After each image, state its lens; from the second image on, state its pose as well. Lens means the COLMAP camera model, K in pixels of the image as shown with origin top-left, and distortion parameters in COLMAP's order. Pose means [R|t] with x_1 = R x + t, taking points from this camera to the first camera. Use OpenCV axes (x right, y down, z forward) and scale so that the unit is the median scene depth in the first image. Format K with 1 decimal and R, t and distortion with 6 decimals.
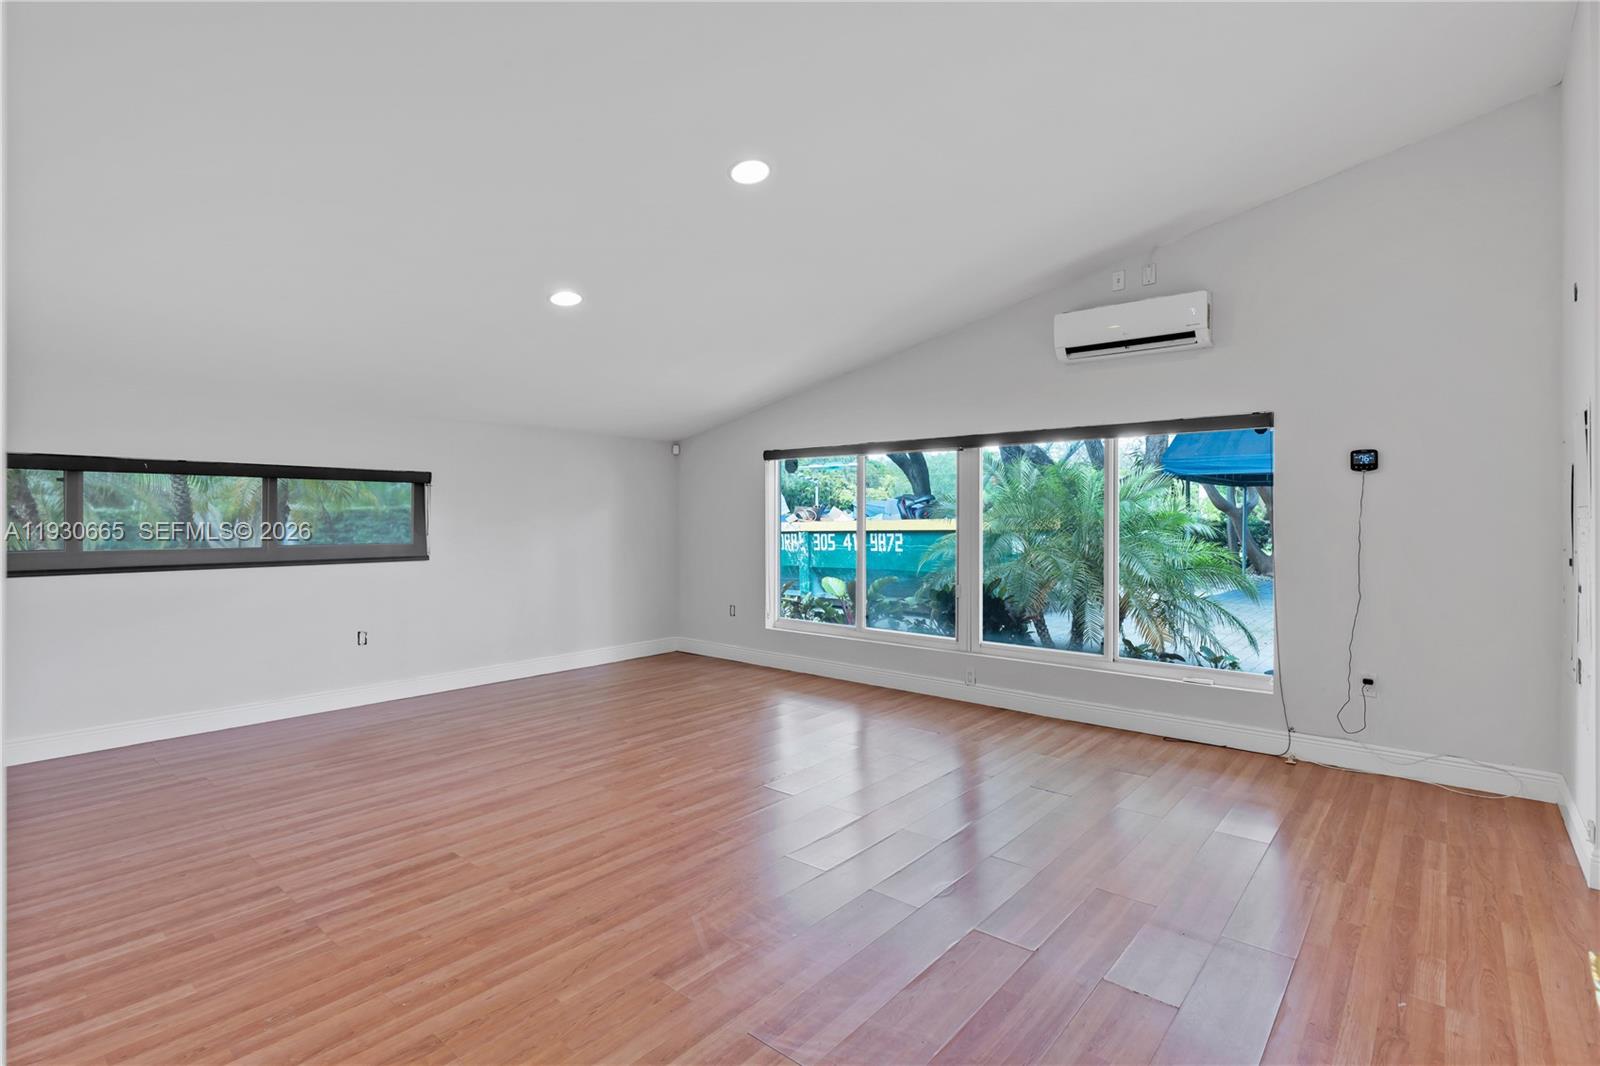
lens RADIAL K [[776.1, 0, 806.9], [0, 776.1, 528.2], [0, 0, 1]] dist [-0.001298, -0.000236]
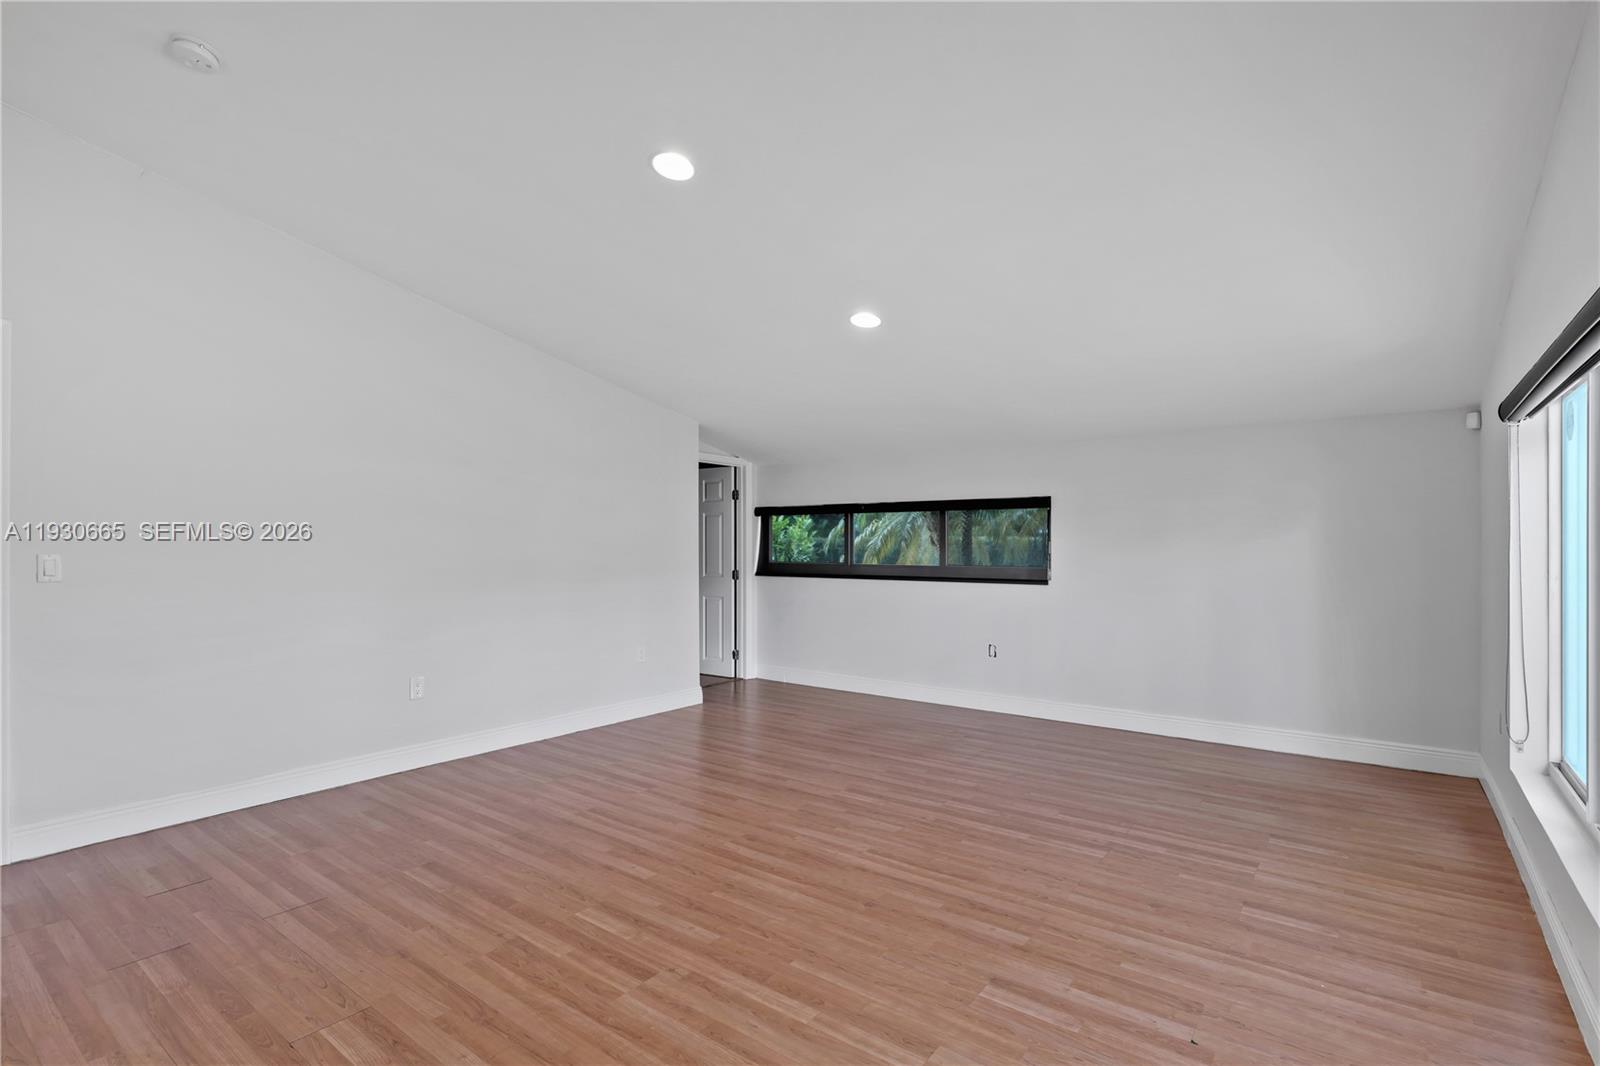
lens RADIAL K [[776.1, 0, 806.9], [0, 776.1, 528.2], [0, 0, 1]] dist [-0.001298, -0.000236]
pose [[0.045376, -0.017347, -0.998819, 0.704631], [-0.014089, 0.999739, -0.018003, -0.013947], [0.998871, 0.014889, 0.045120, 0.896672]]
